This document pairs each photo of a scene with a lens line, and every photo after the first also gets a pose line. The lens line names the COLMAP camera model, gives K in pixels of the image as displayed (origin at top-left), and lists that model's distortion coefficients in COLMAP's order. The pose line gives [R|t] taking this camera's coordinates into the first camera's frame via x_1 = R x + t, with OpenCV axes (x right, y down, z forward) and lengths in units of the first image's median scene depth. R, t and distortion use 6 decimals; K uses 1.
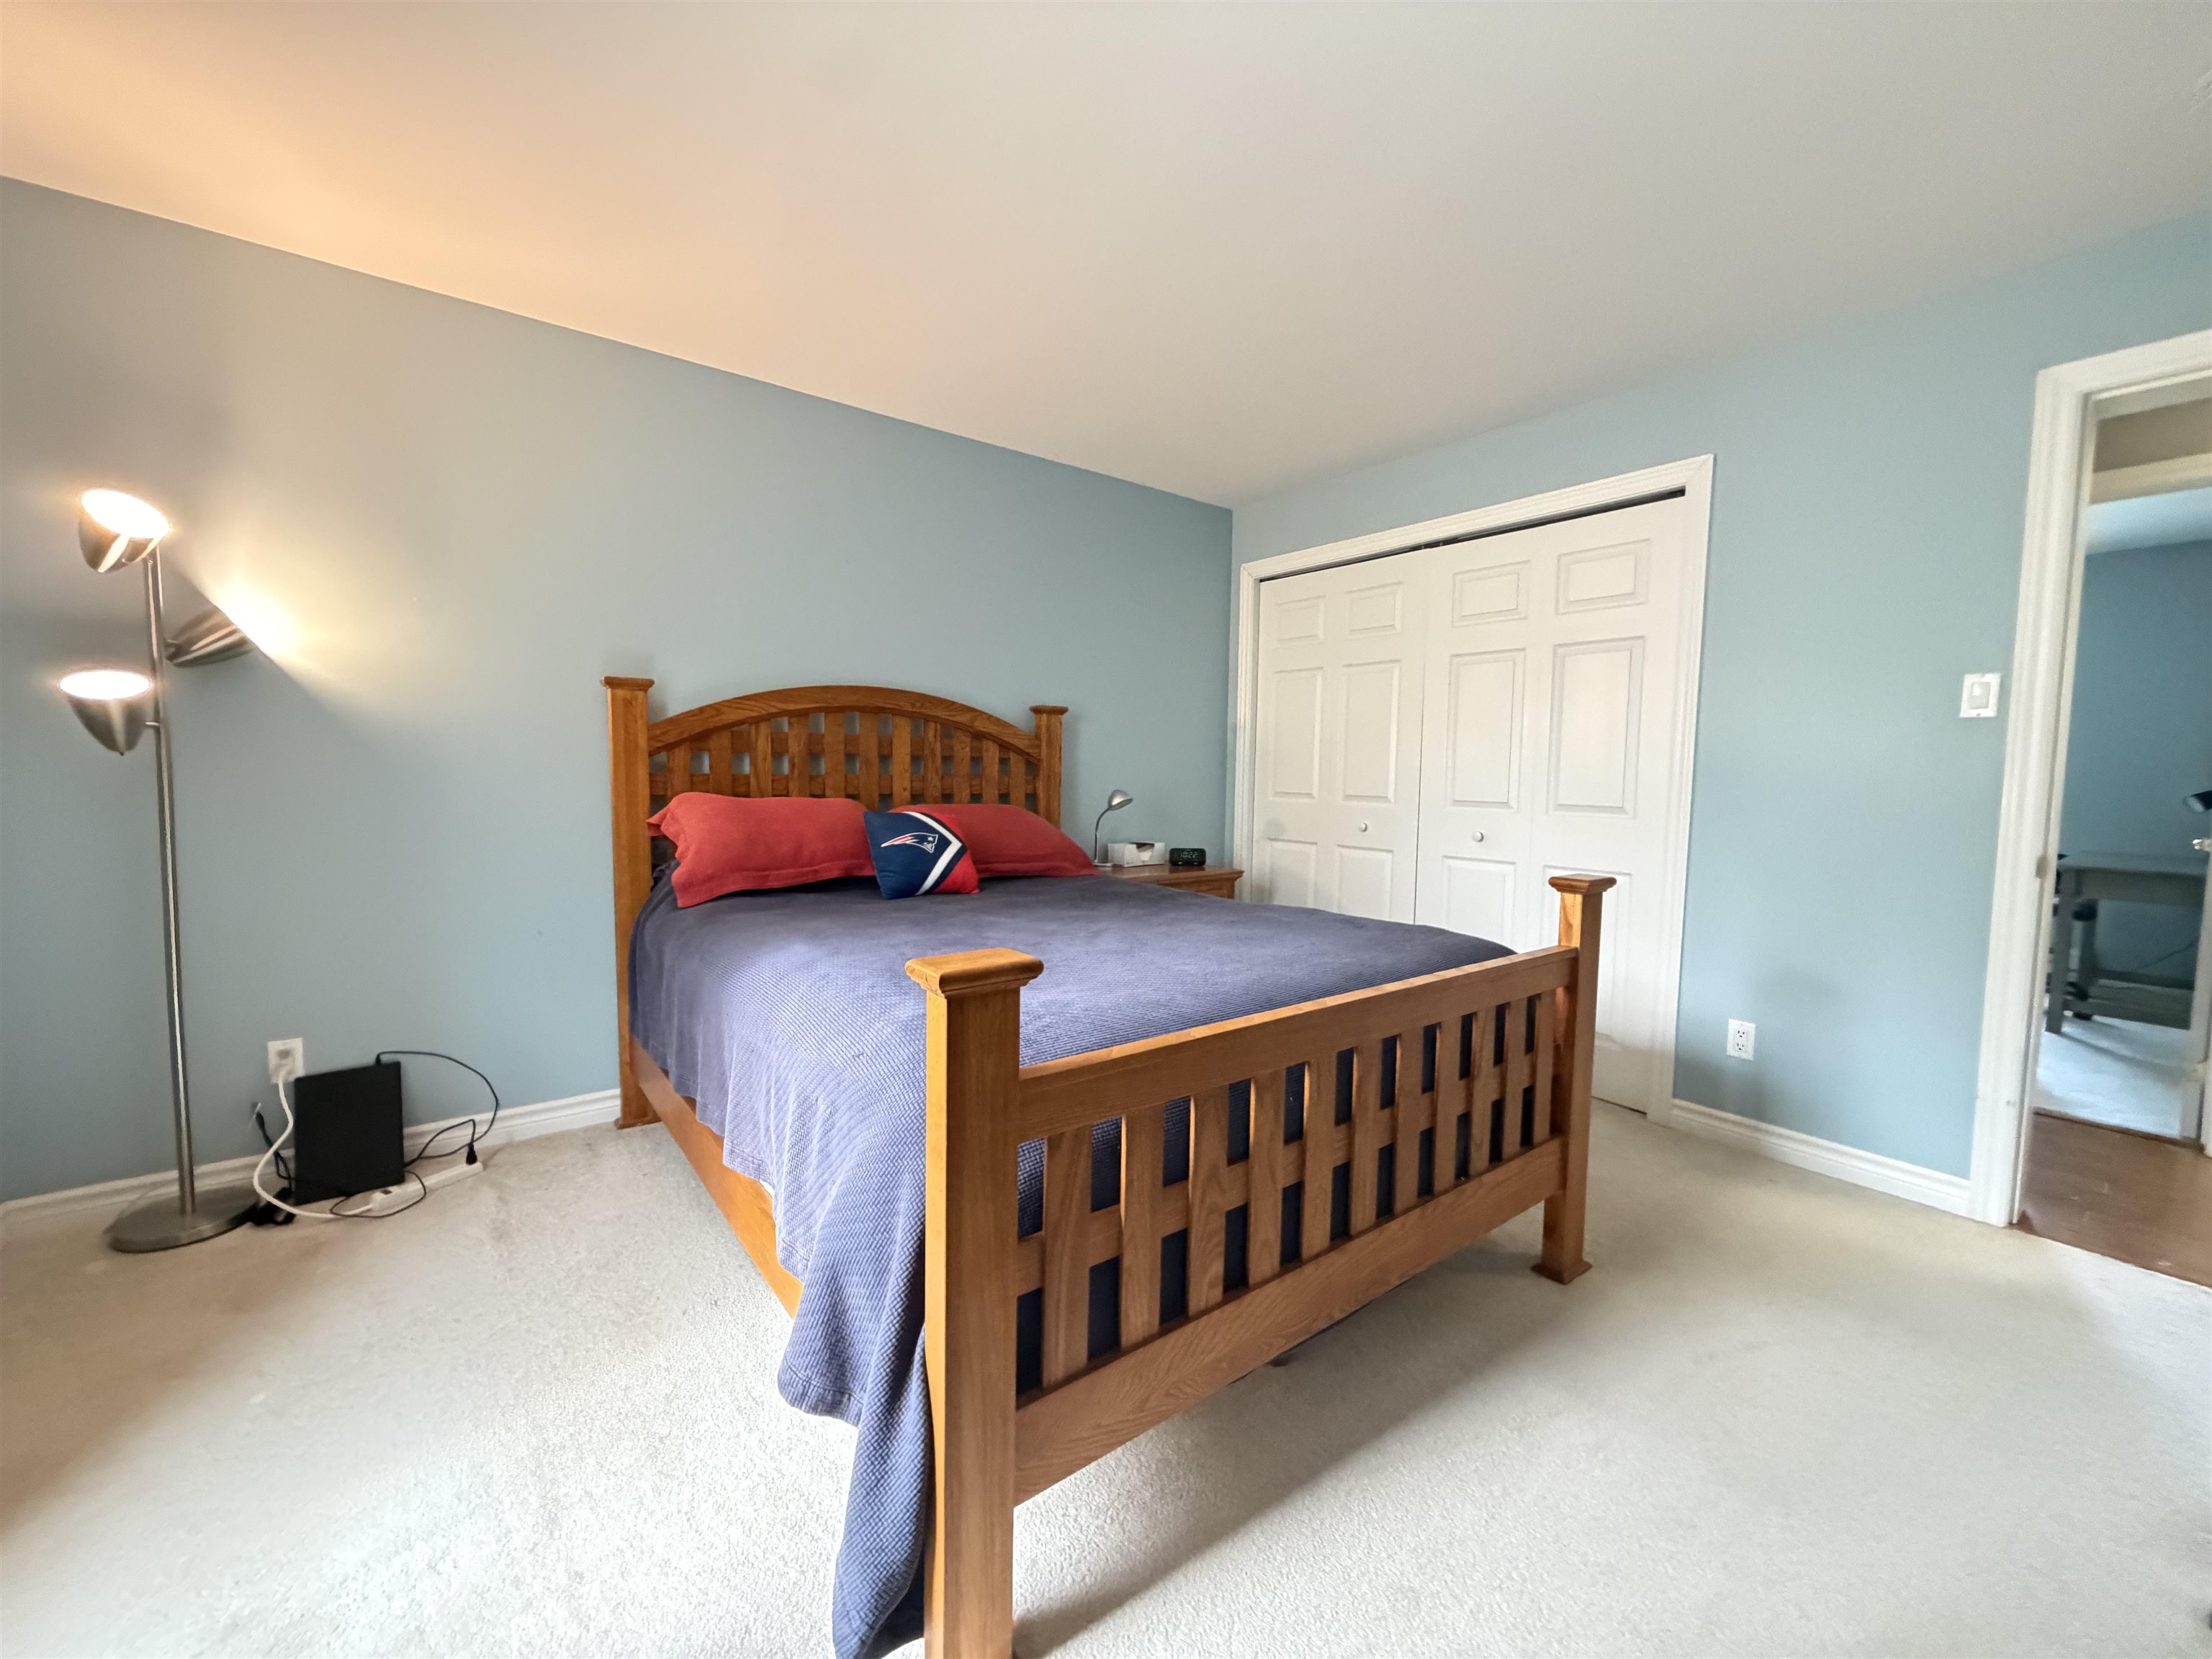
lens RADIAL K [[883.0, 0, 1099.5], [0, 883.0, 829.9], [0, 0, 1]] dist [0.001322, -0.000047]
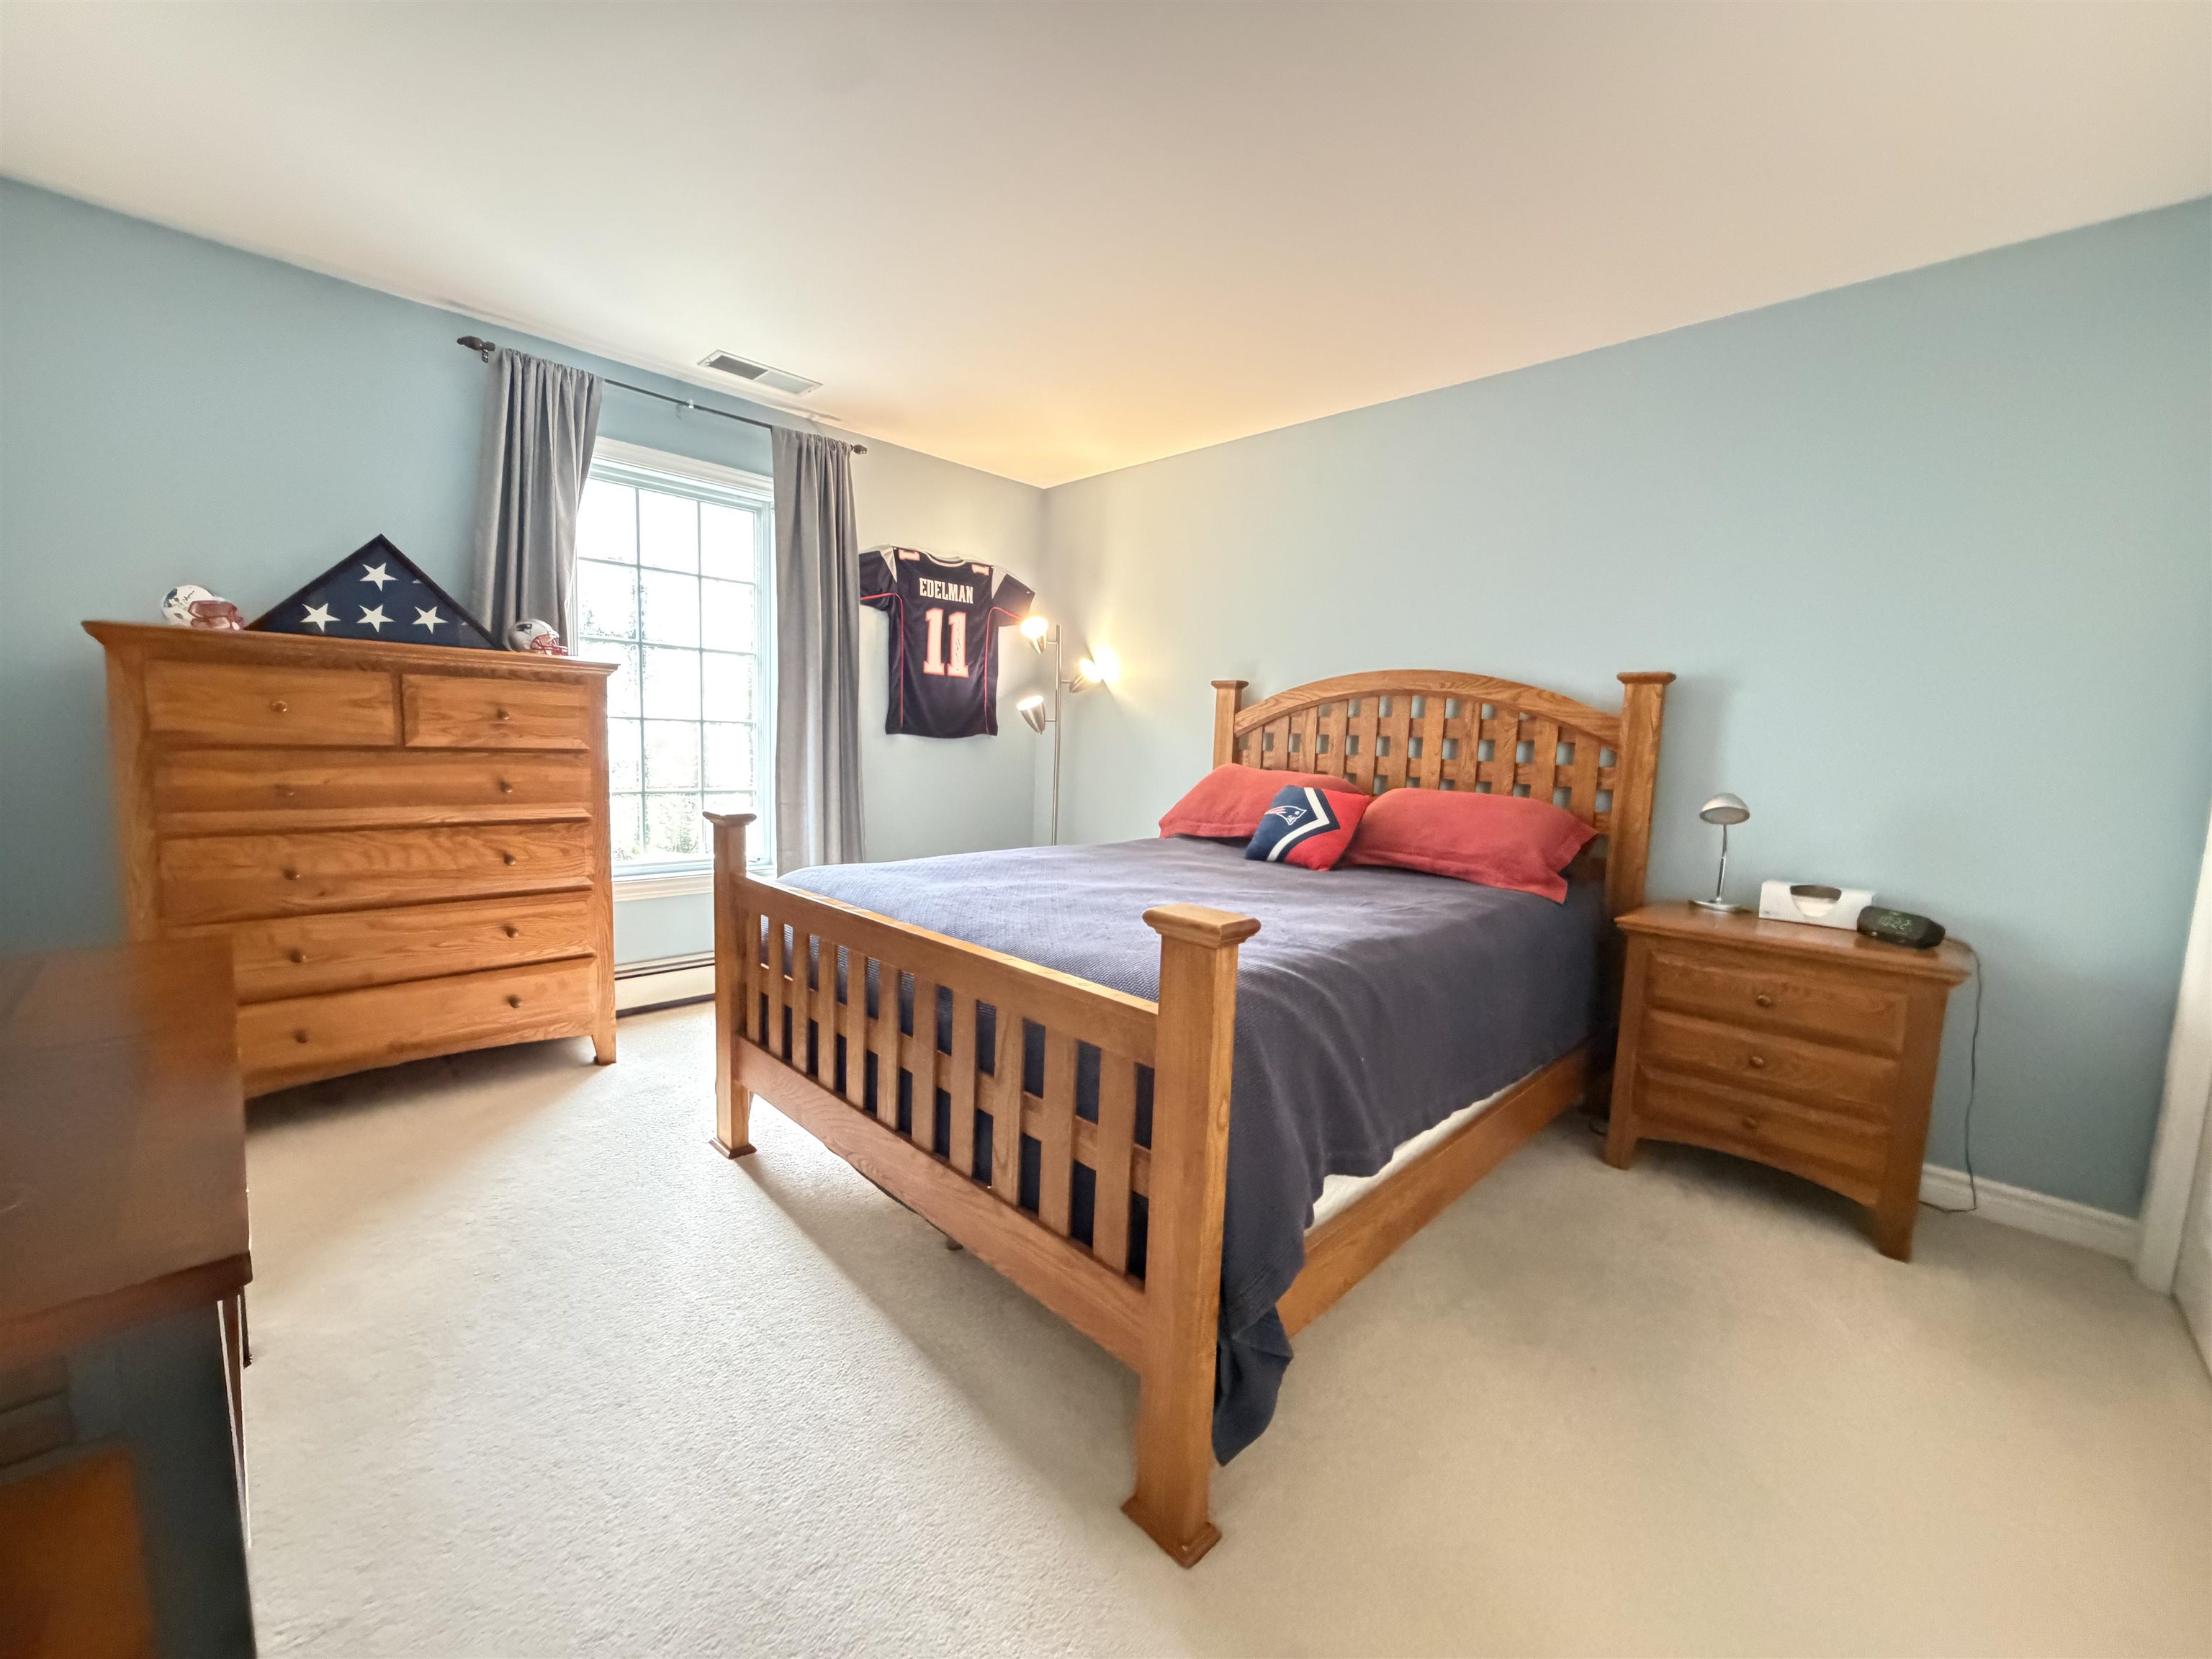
lens RADIAL K [[883.0, 0, 1103.3], [0, 883.0, 835.1], [0, 0, 1]] dist [0.001322, -0.000047]
pose [[0.129905, 0.104858, -0.985966, 0.691991], [-0.104091, 0.990340, 0.091609, -0.030175], [0.986048, 0.090729, 0.139565, 0.517743]]
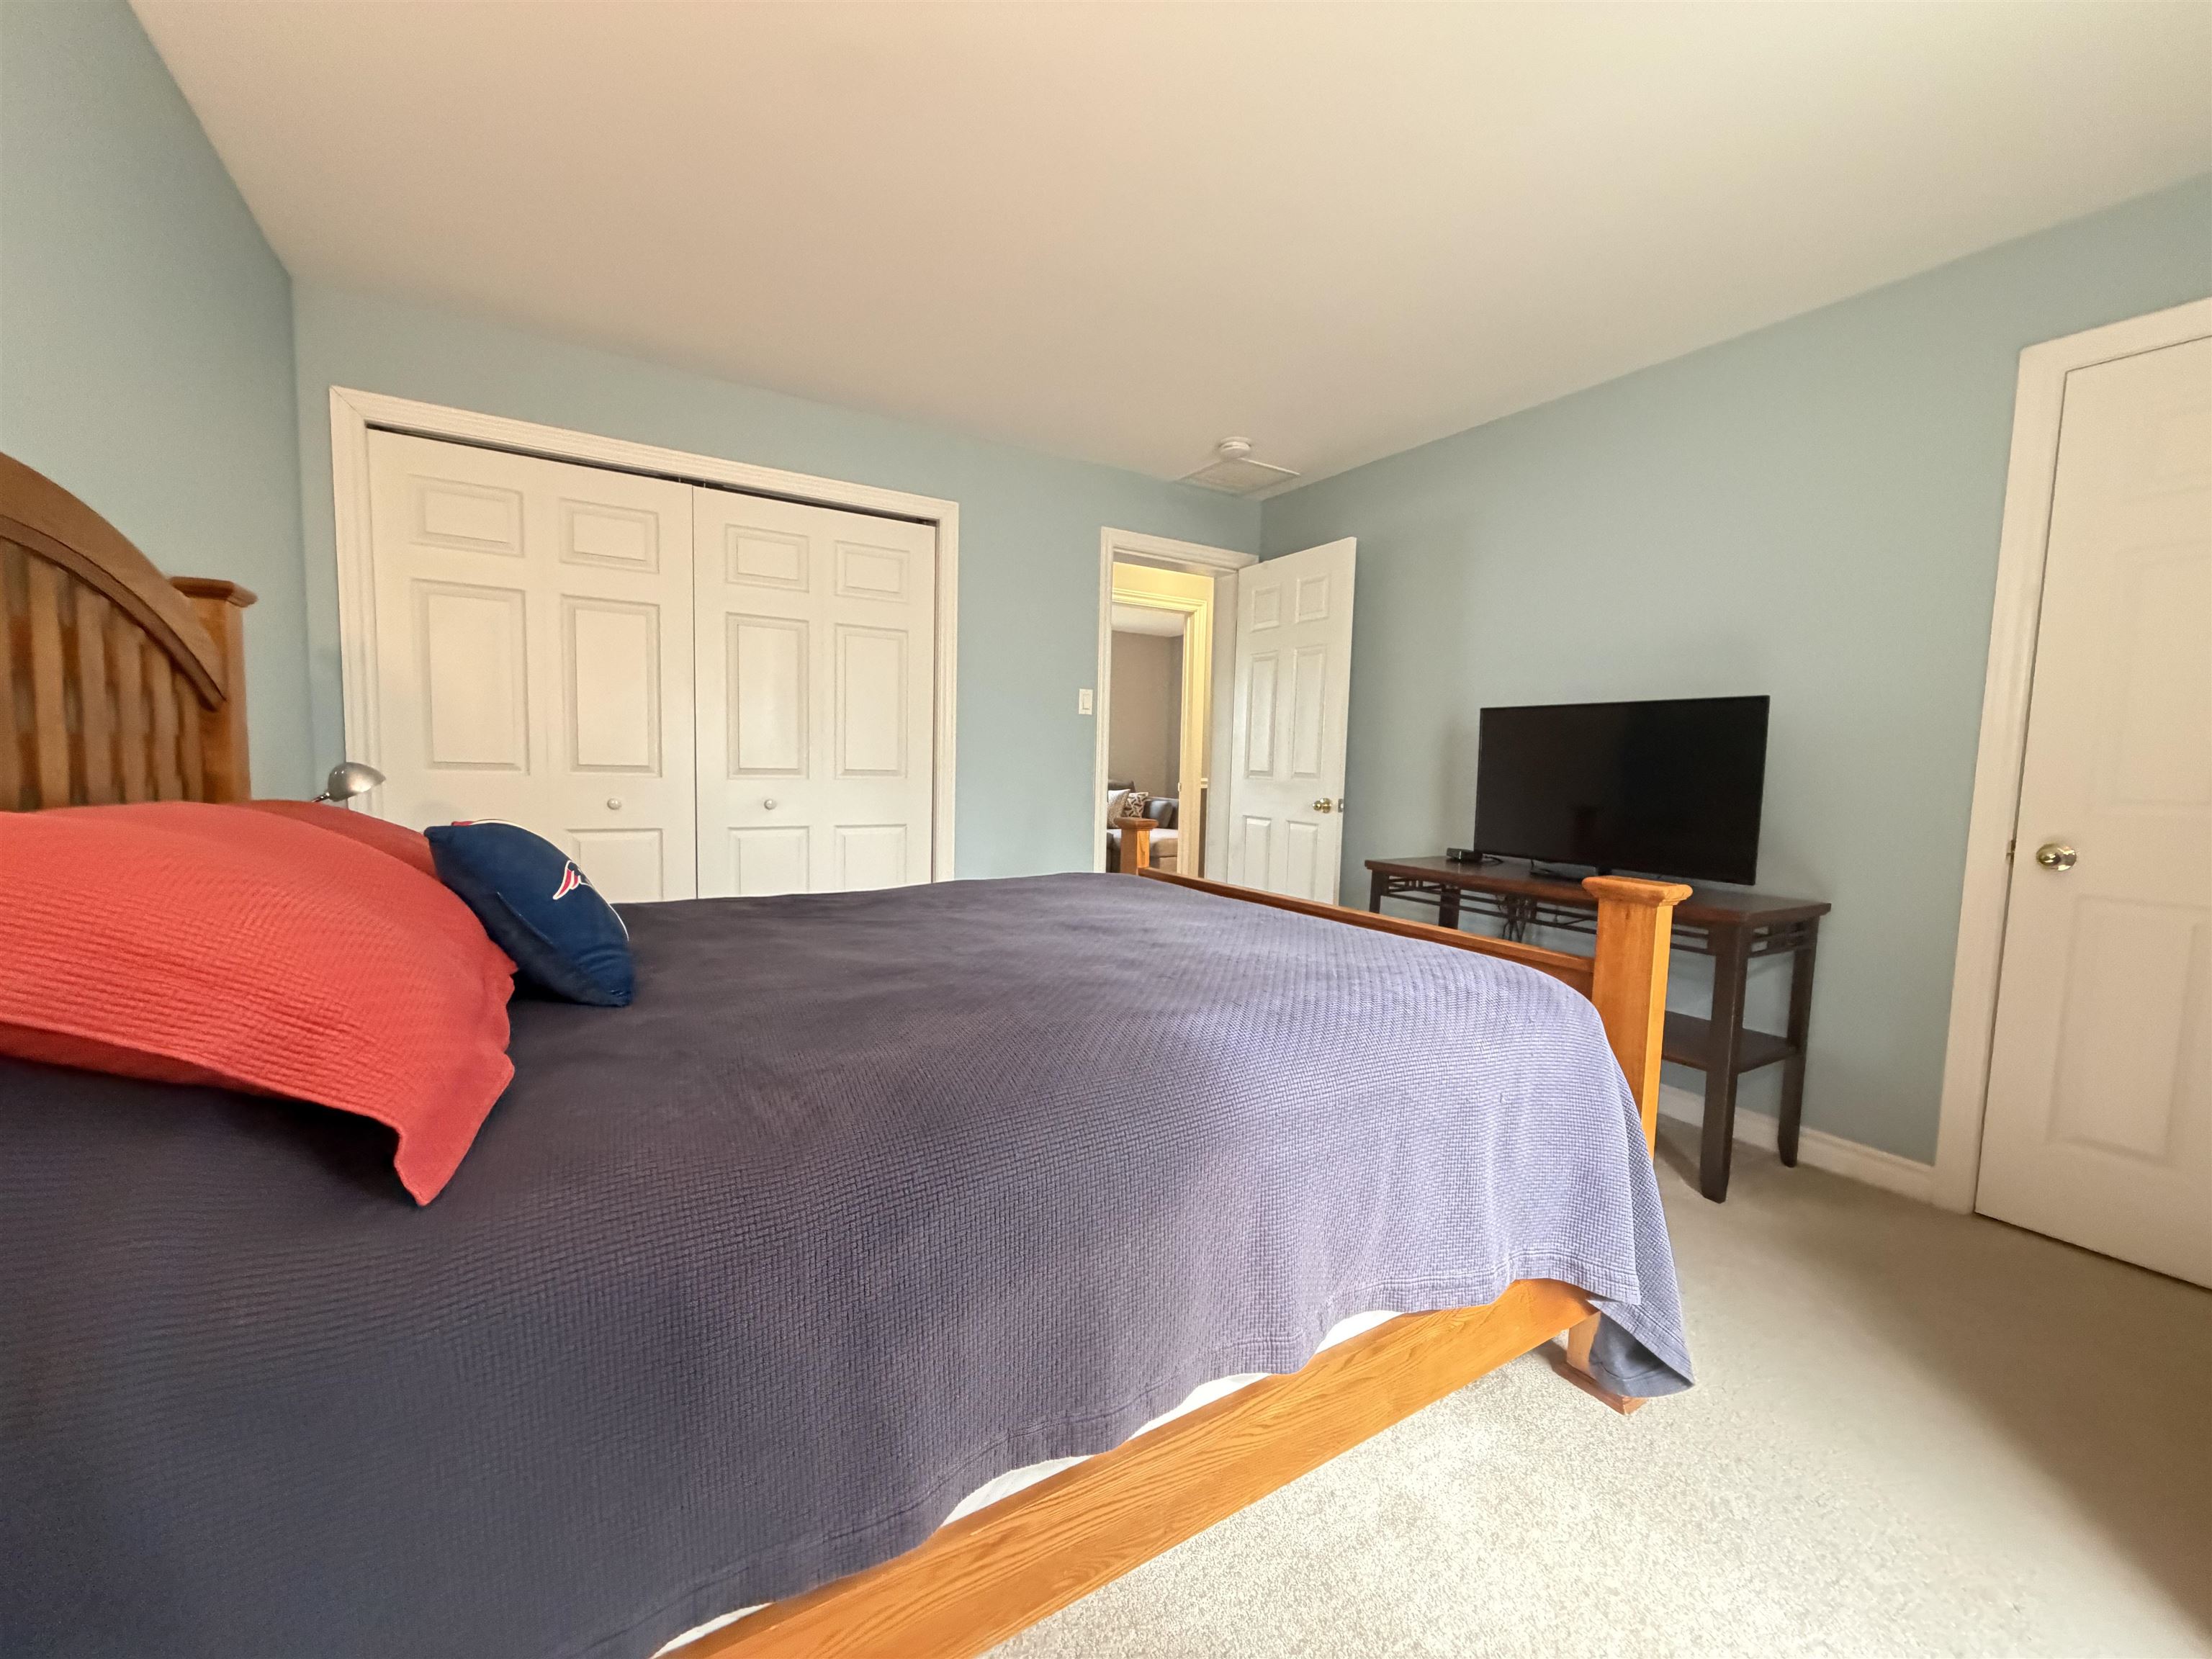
lens RADIAL K [[883.0, 0, 1116.0], [0, 883.0, 825.2], [0, 0, 1]] dist [0.001322, -0.000047]
pose [[0.096971, -0.083579, 0.991772, -0.547172], [0.046170, 0.995773, 0.079402, -0.031997], [-0.994216, 0.038090, 0.100420, 0.552063]]
